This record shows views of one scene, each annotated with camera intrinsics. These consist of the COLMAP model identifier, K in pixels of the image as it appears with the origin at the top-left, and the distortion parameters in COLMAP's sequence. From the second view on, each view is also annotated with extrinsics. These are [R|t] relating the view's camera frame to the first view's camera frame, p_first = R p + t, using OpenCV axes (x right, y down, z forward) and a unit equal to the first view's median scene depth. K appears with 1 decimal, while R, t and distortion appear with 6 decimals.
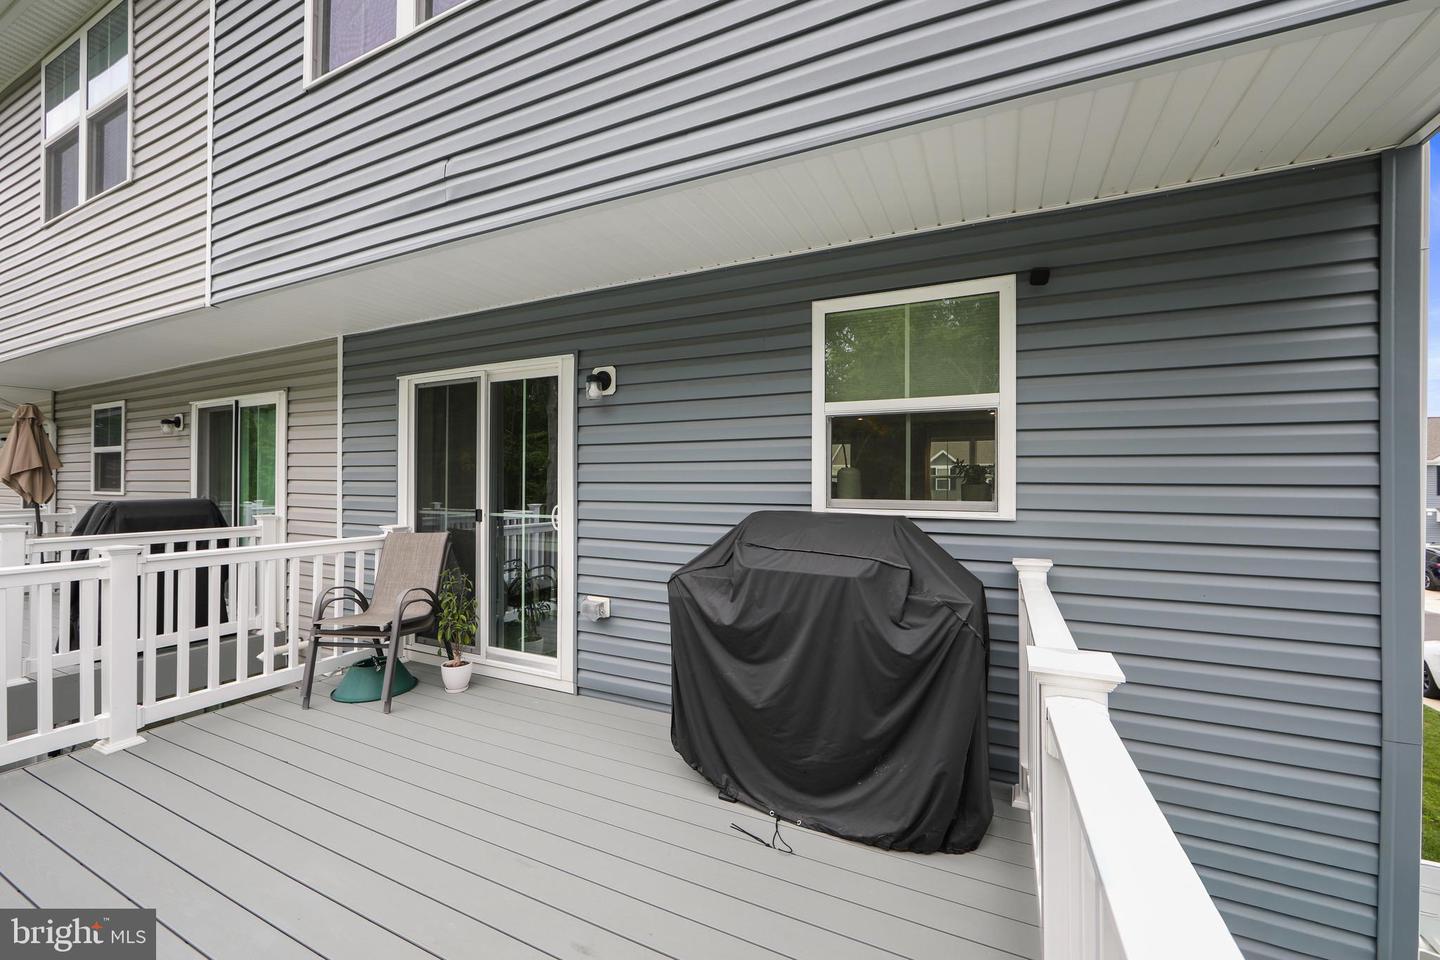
lens RADIAL K [[568.3, 0, 722.7], [0, 568.3, 486.6], [0, 0, 1]] dist [-0.007951, 0.002859]
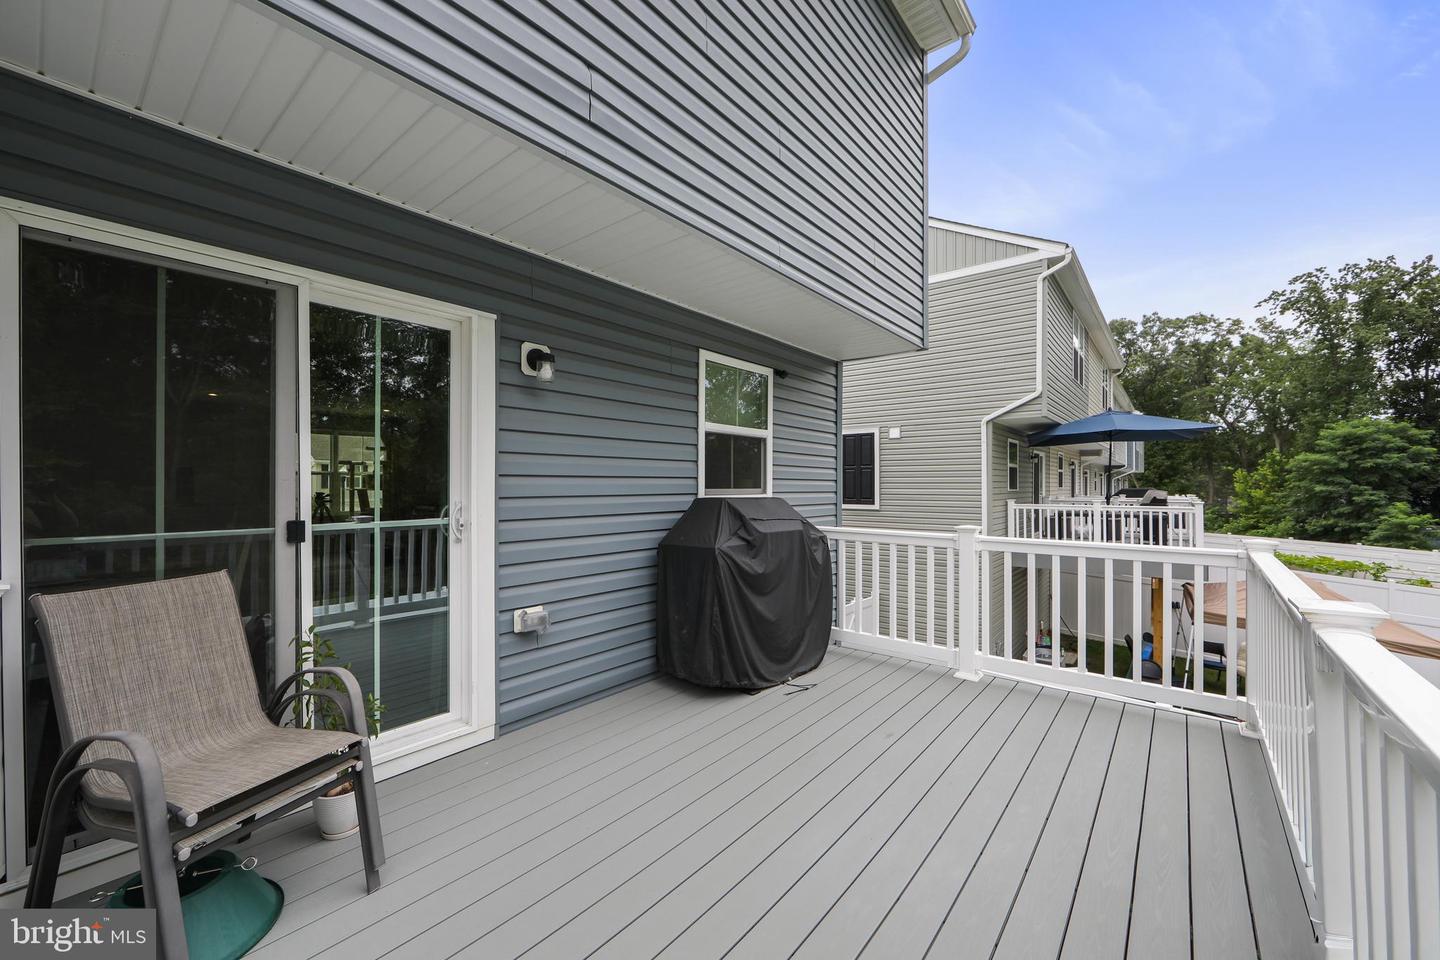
lens RADIAL K [[568.3, 0, 719.4], [0, 568.3, 484.8], [0, 0, 1]] dist [-0.007951, 0.002859]
pose [[0.229404, -0.014736, 0.973220, -1.202548], [-0.006253, 0.999842, 0.016613, -0.013018], [-0.973311, -0.009897, 0.229276, 0.631109]]
